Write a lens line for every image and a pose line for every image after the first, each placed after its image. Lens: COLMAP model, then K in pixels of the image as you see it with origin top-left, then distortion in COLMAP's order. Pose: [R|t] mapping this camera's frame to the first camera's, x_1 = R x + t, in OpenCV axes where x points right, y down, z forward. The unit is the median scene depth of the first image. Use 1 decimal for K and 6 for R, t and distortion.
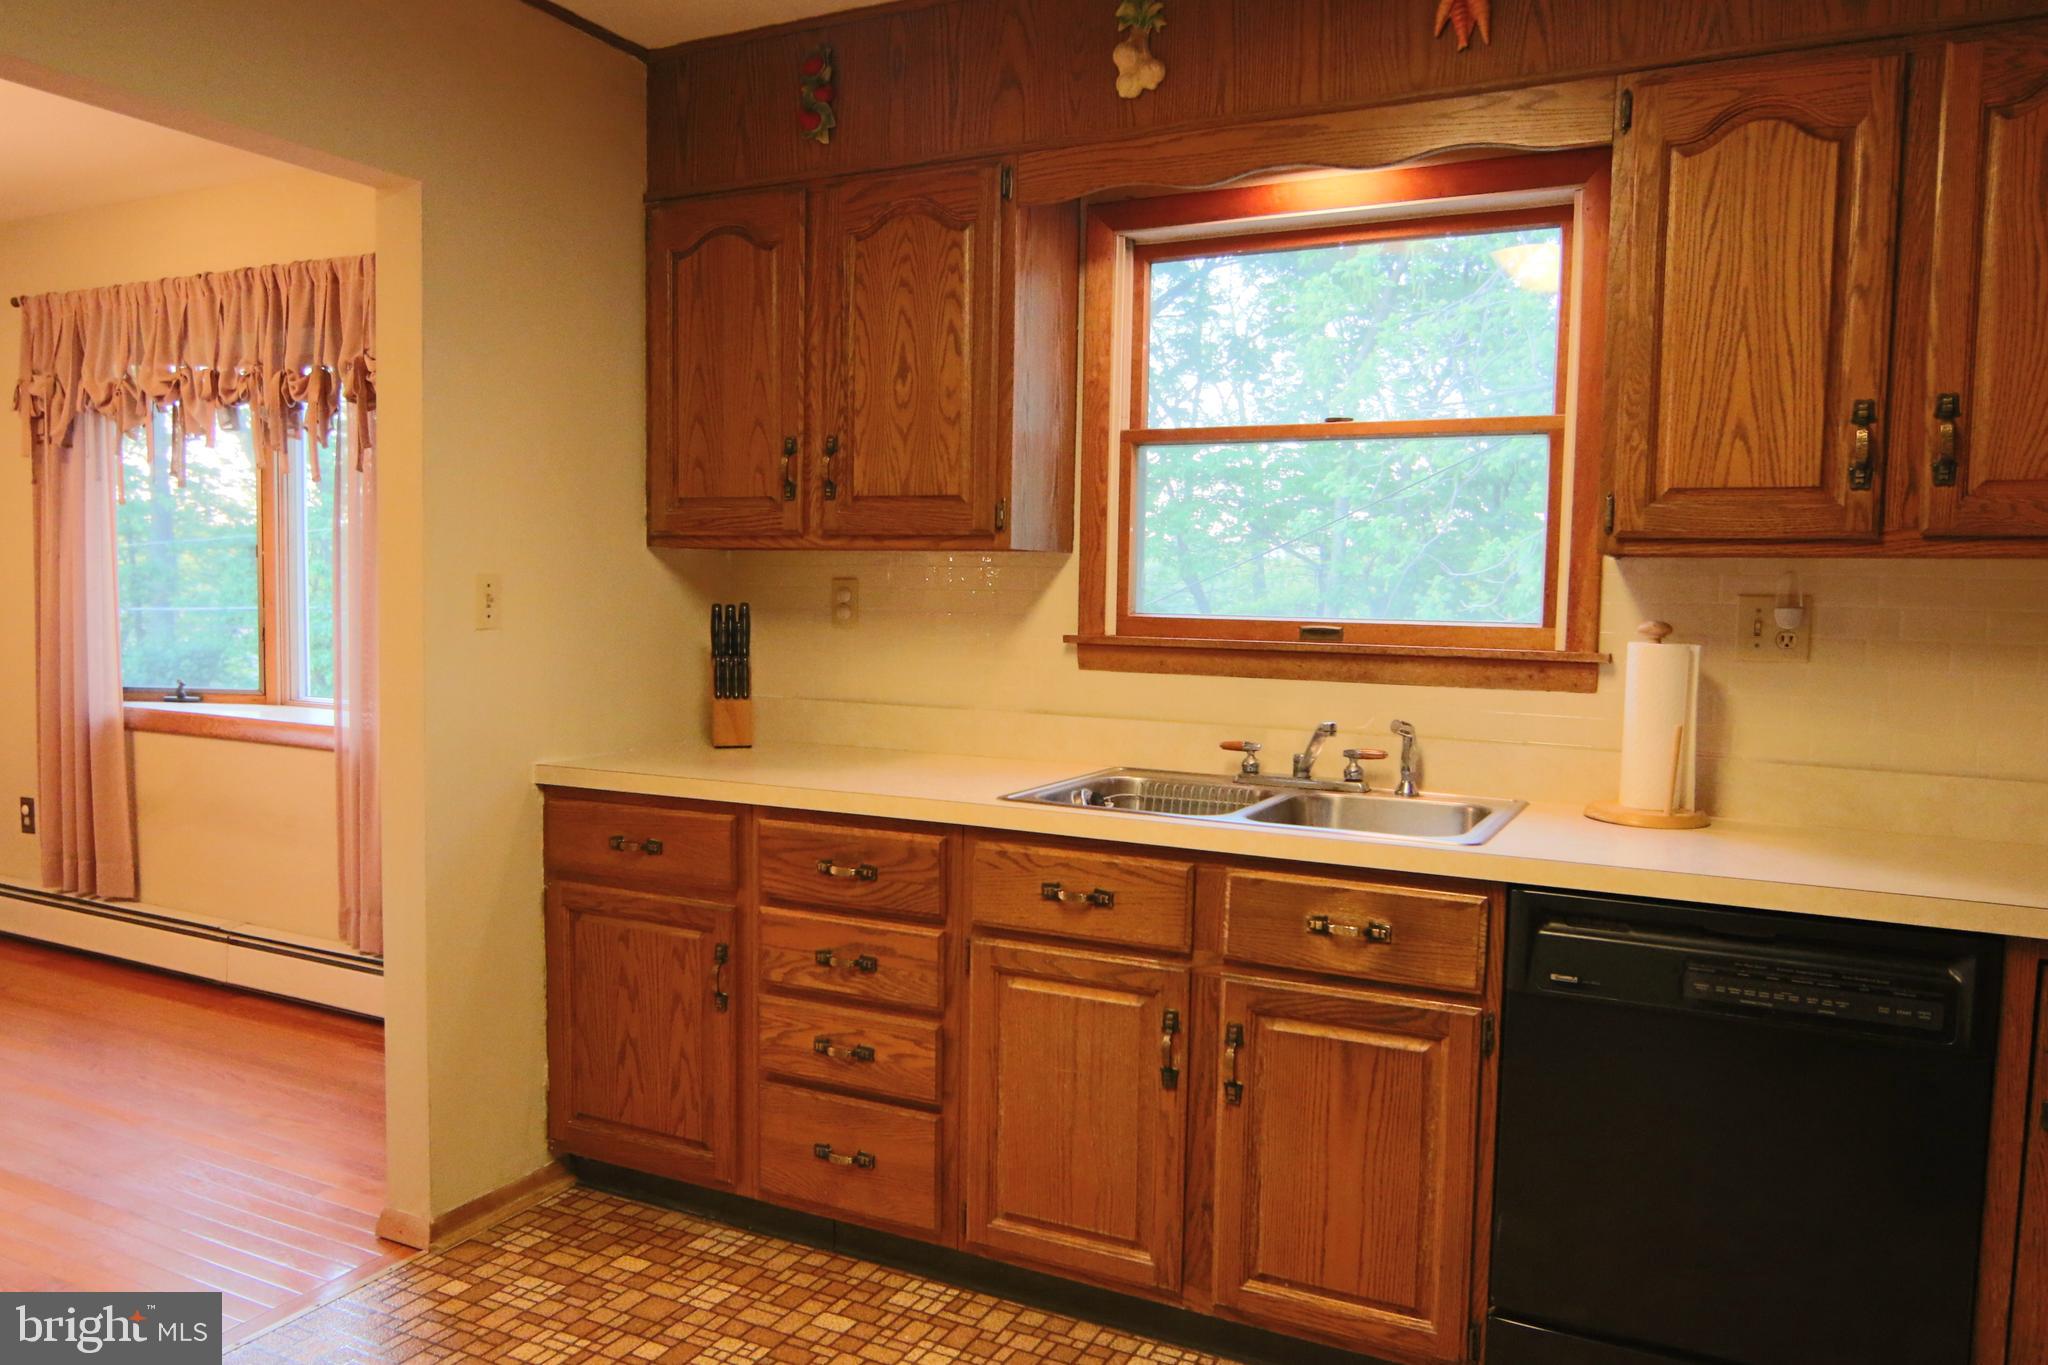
lens RADIAL K [[1441.9, 0, 1014.6], [0, 1441.9, 693.6], [0, 0, 1]] dist [-0.018712, 0.004555]
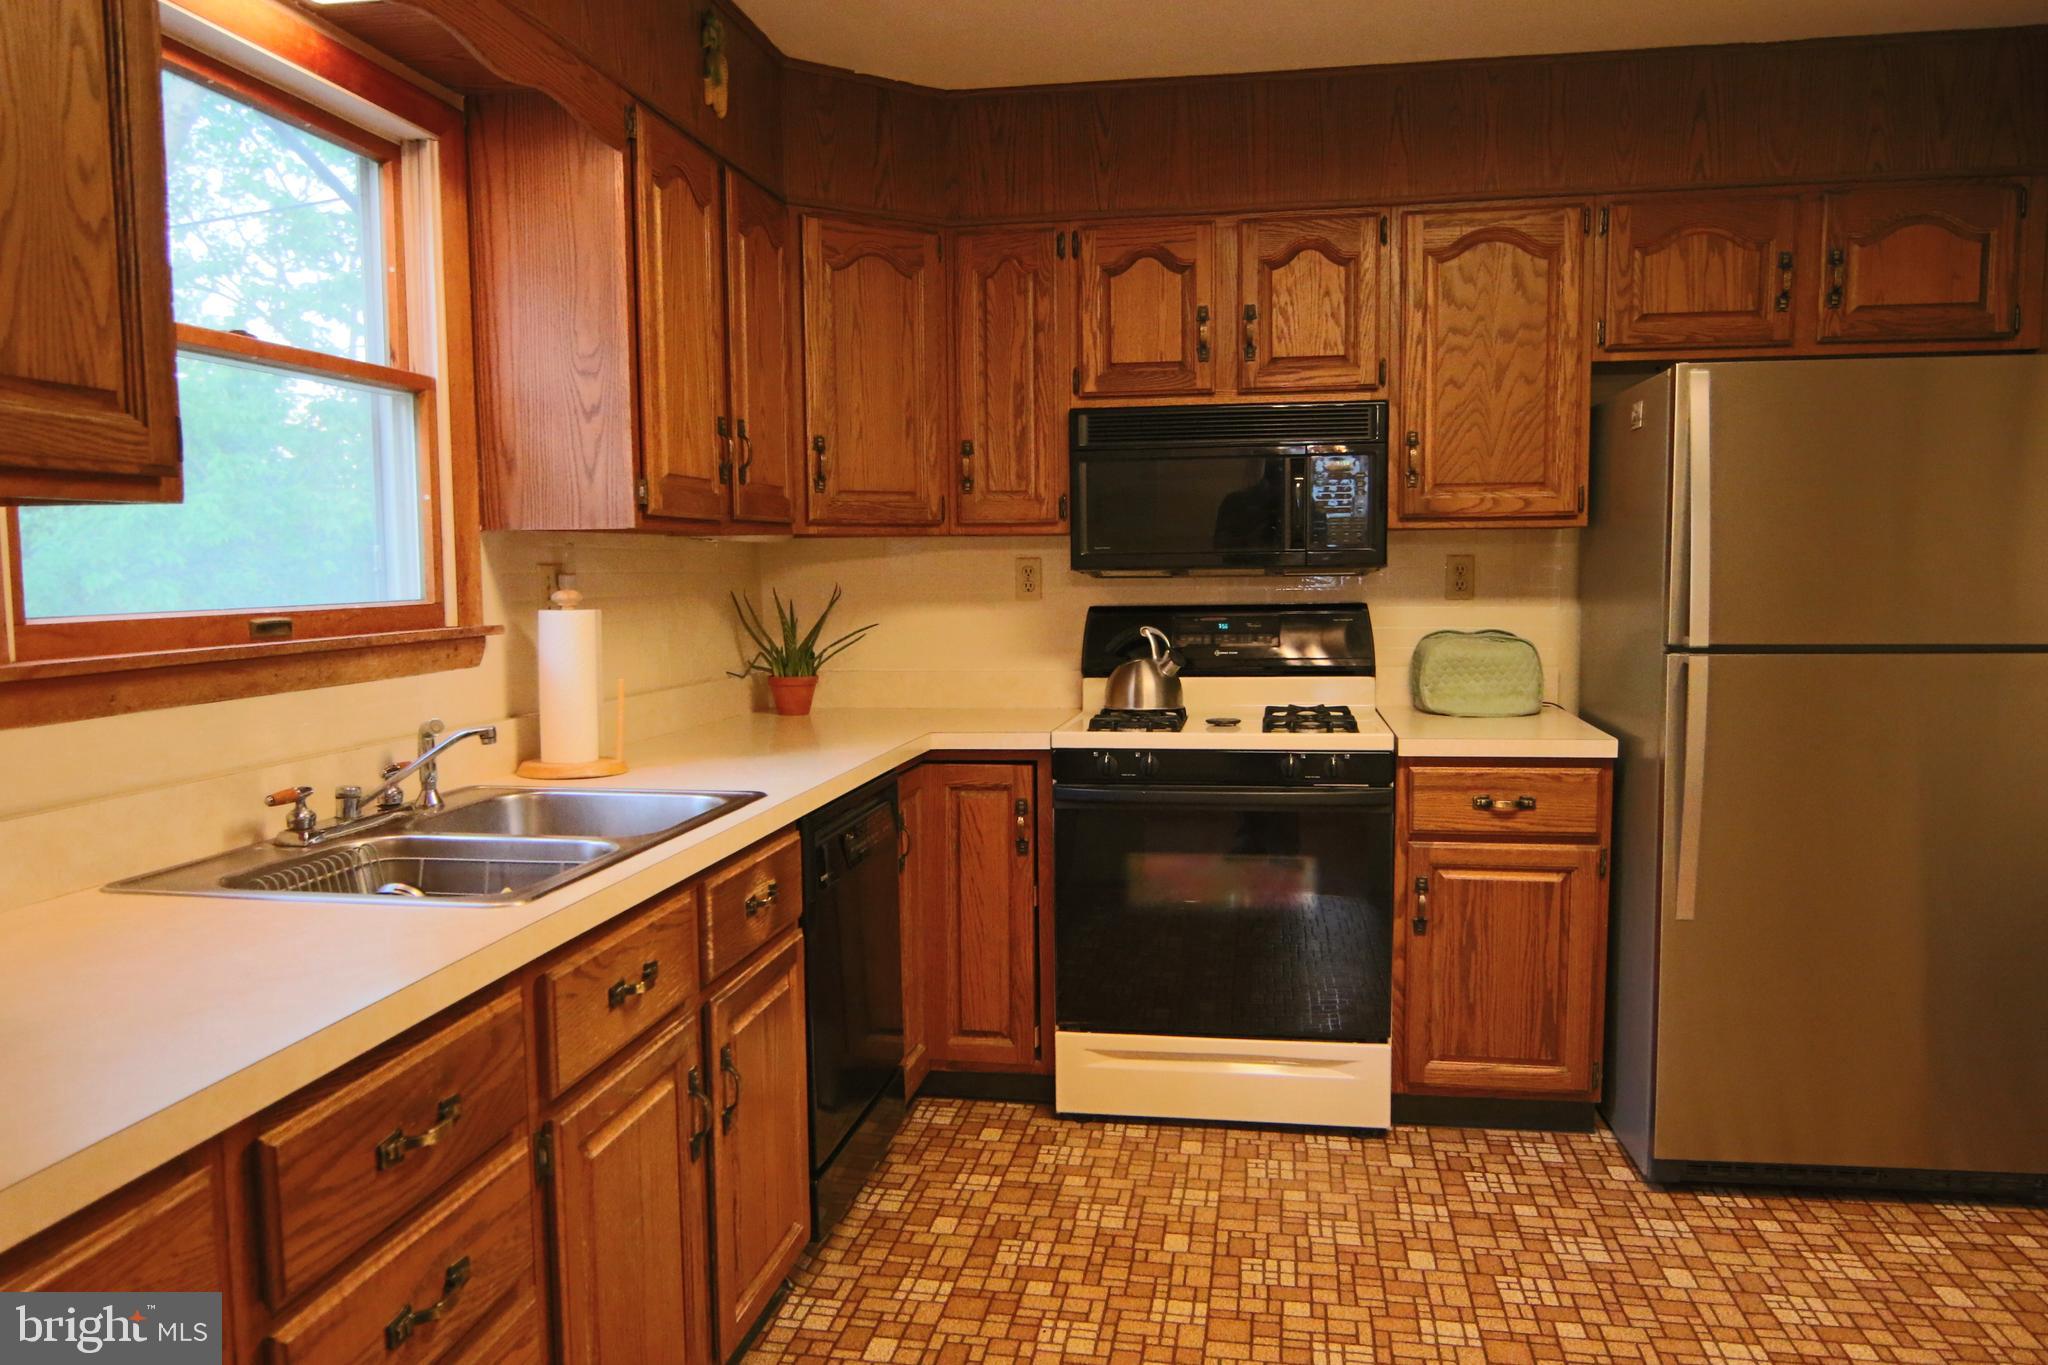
lens RADIAL K [[1441.9, 0, 1025.6], [0, 1441.9, 691.1], [0, 0, 1]] dist [-0.018712, 0.004555]
pose [[-0.295860, -0.100734, 0.949905, -0.656903], [0.071738, 0.989273, 0.127253, -0.083033], [-0.952534, 0.105794, -0.285460, 0.931412]]
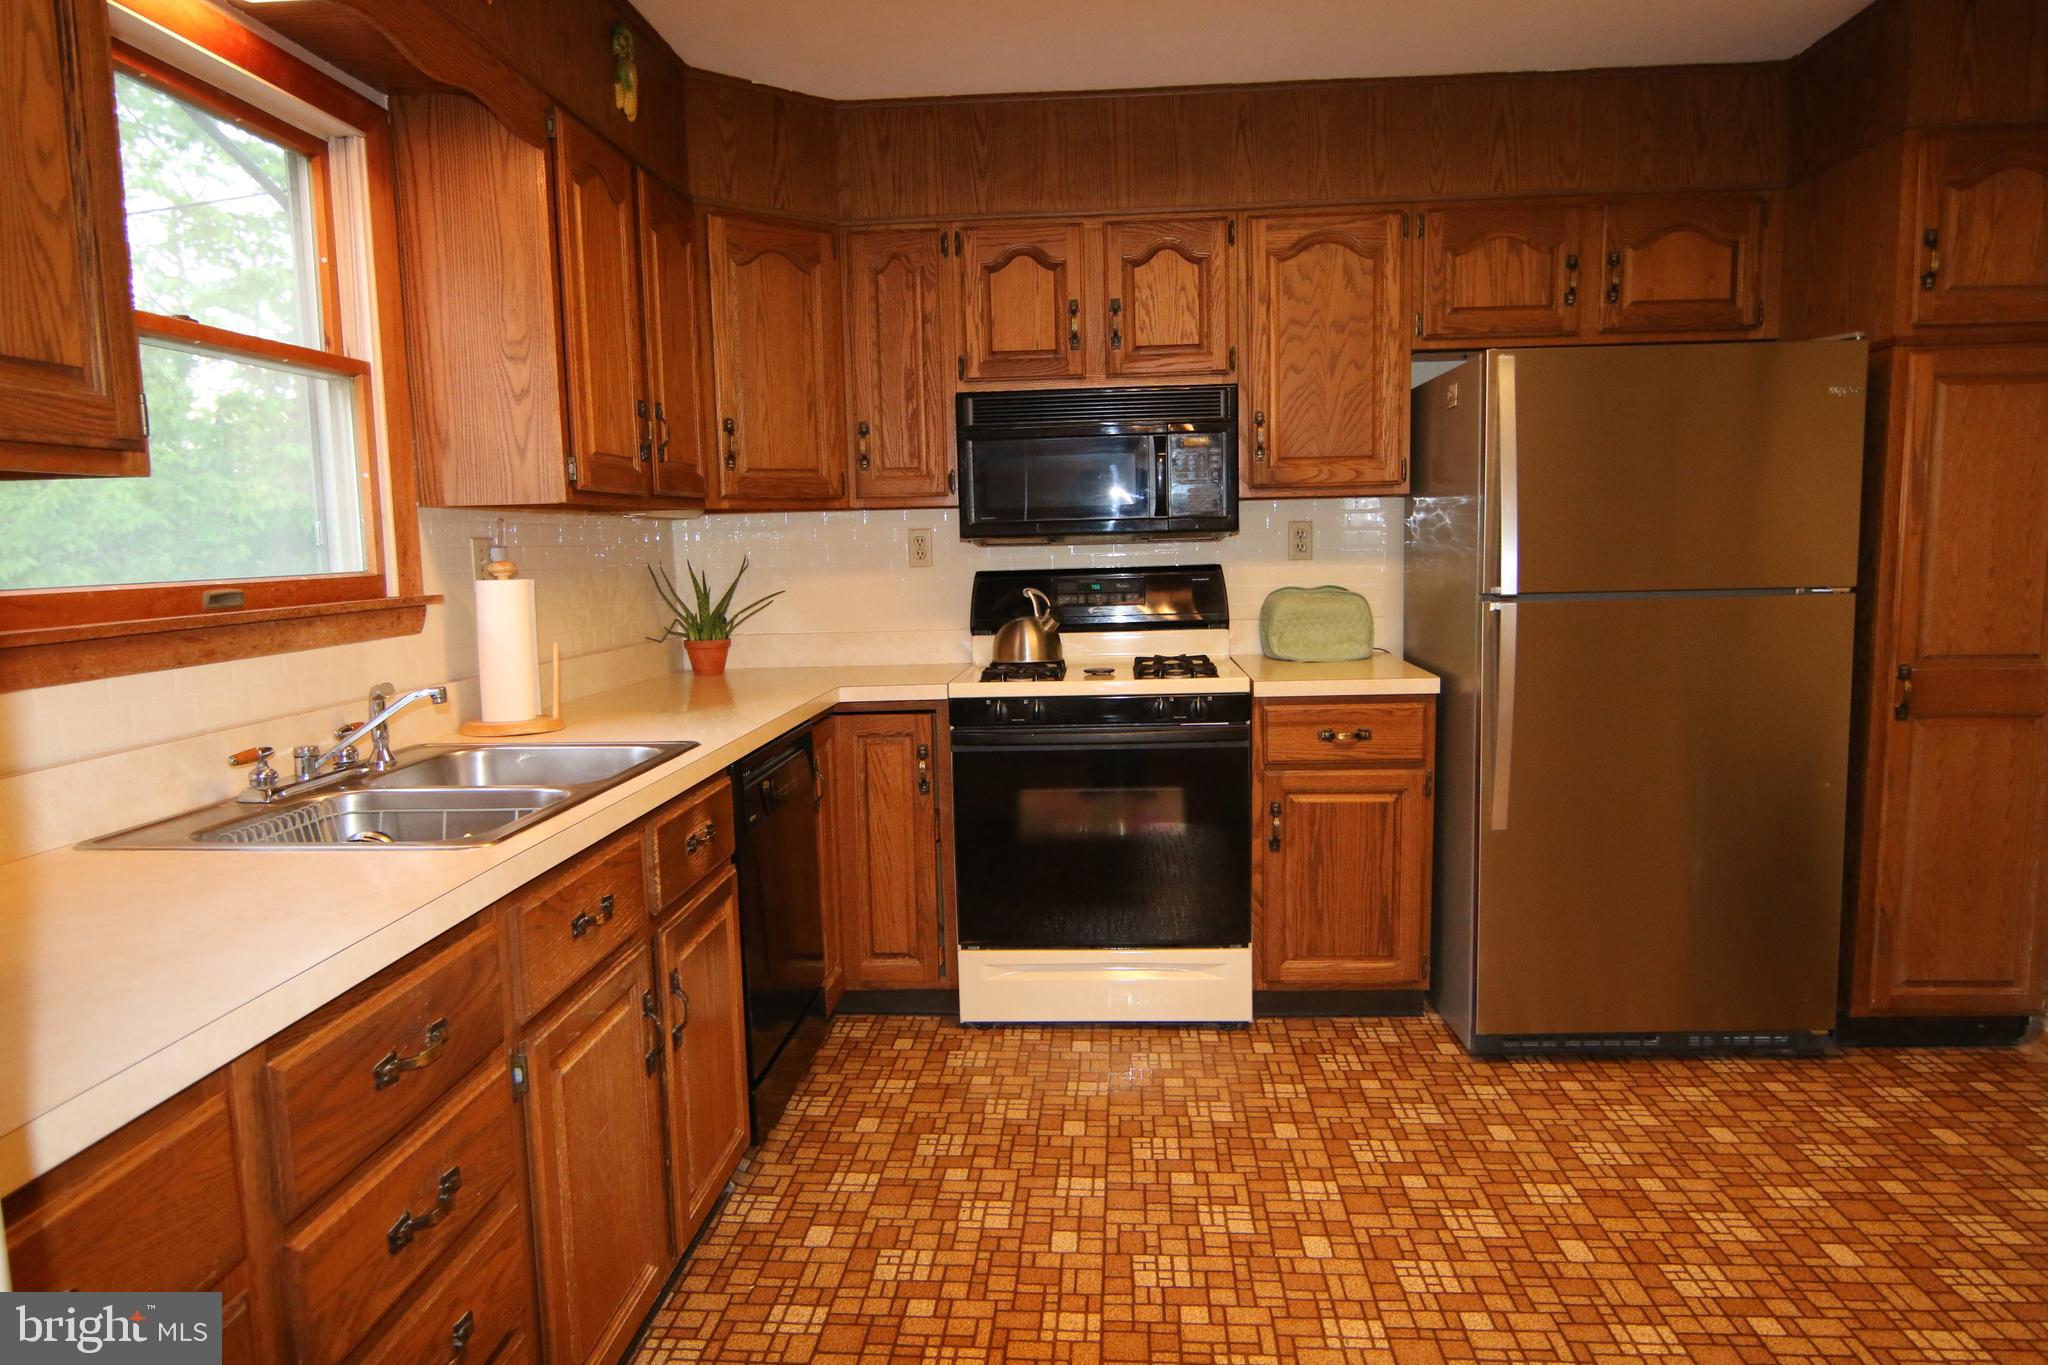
lens RADIAL K [[1295.1, 0, 1026.7], [0, 1295.1, 690.8], [0, 0, 1]] dist [-0.020337, 0.007723]
pose [[-0.389700, -0.118608, 0.913272, -0.654073], [0.081449, 0.983347, 0.162463, -0.077755], [-0.917333, 0.137697, -0.373550, 0.956384]]
